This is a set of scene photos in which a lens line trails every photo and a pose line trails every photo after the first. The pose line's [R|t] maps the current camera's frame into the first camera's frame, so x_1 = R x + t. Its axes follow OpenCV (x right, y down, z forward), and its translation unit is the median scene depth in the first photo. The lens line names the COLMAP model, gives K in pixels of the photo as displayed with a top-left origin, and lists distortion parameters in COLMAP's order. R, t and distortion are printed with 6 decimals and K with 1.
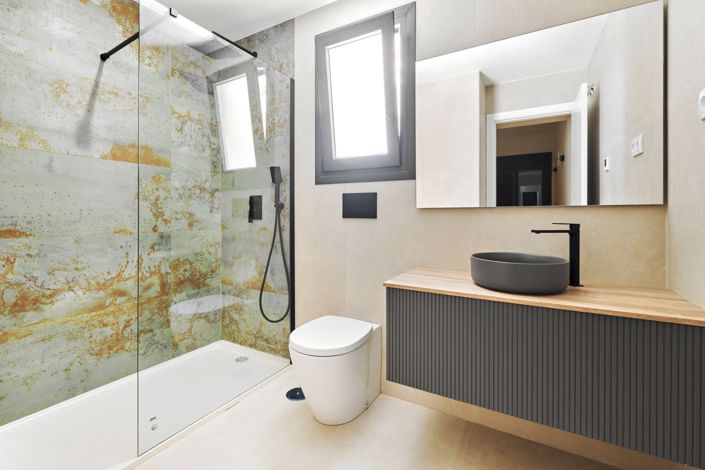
lens RADIAL K [[328.7, 0, 354.0], [0, 328.7, 218.9], [0, 0, 1]] dist [-0.000216, 0.000008]
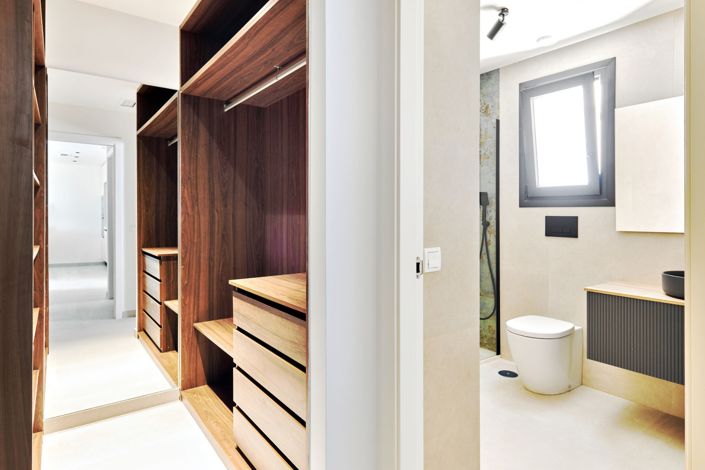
lens RADIAL K [[406.2, 0, 353.8], [0, 406.2, 213.6], [0, 0, 1]] dist [0.000514, 0.002404]
pose [[0.910331, -0.000296, -0.413881, -0.055485], [-0.005803, 0.999892, -0.013478, -0.059640], [0.413840, 0.014672, 0.910231, -0.621363]]
